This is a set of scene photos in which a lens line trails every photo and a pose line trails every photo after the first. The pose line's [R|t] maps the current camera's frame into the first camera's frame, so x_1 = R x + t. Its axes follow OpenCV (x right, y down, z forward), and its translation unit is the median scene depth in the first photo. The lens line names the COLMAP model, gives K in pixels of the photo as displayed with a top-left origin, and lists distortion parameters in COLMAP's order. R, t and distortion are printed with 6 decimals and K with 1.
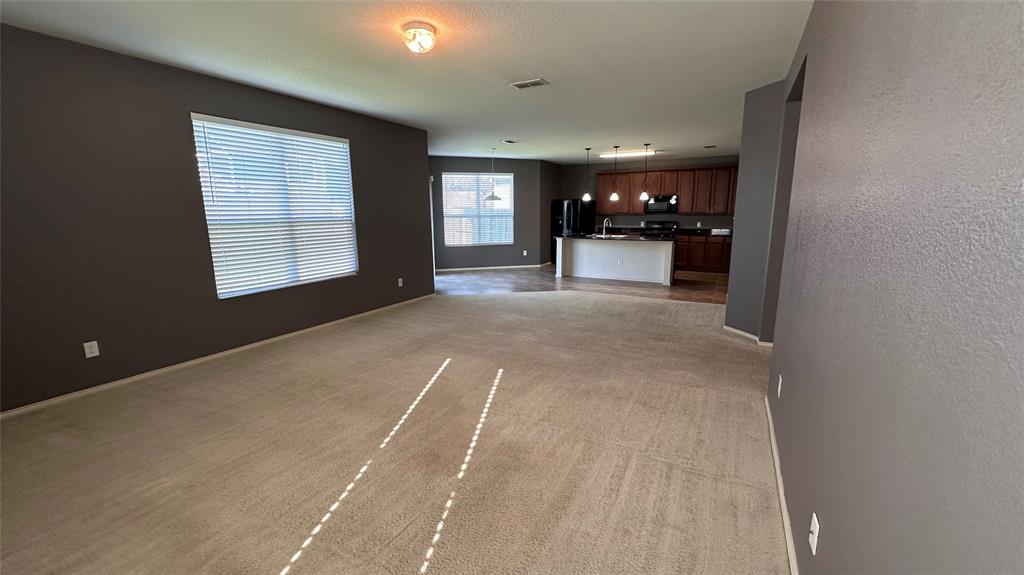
lens RADIAL K [[408.7, 0, 512.0], [0, 408.7, 287.5], [0, 0, 1]] dist [-0.000002, -0.000050]
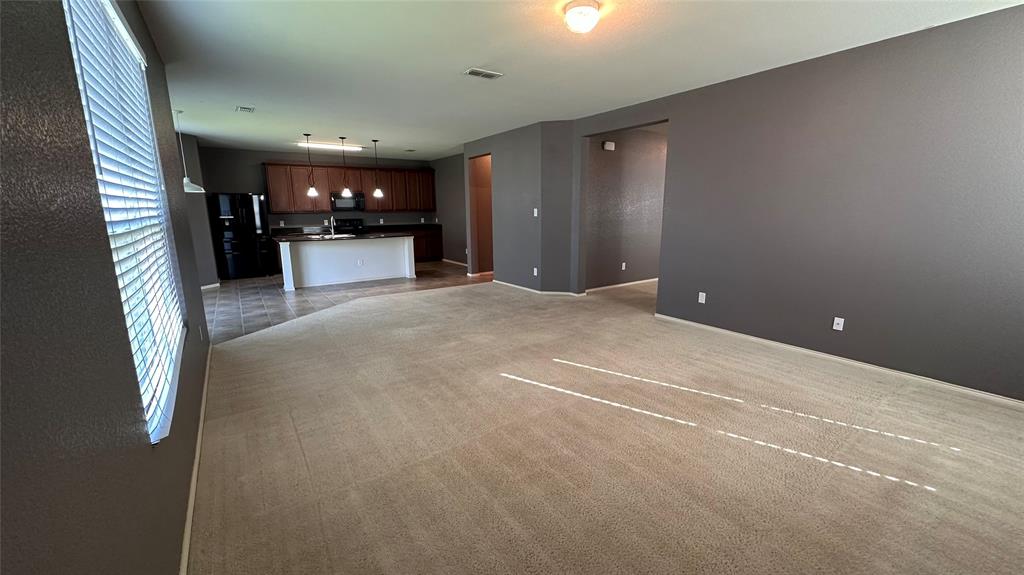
lens RADIAL K [[408.7, 0, 512.0], [0, 408.7, 287.5], [0, 0, 1]] dist [-0.000002, -0.000050]
pose [[0.442763, -0.166568, 0.881031, -0.737285], [0.165872, 0.980850, 0.102080, -0.077453], [-0.881162, 0.100941, 0.461913, 0.466918]]
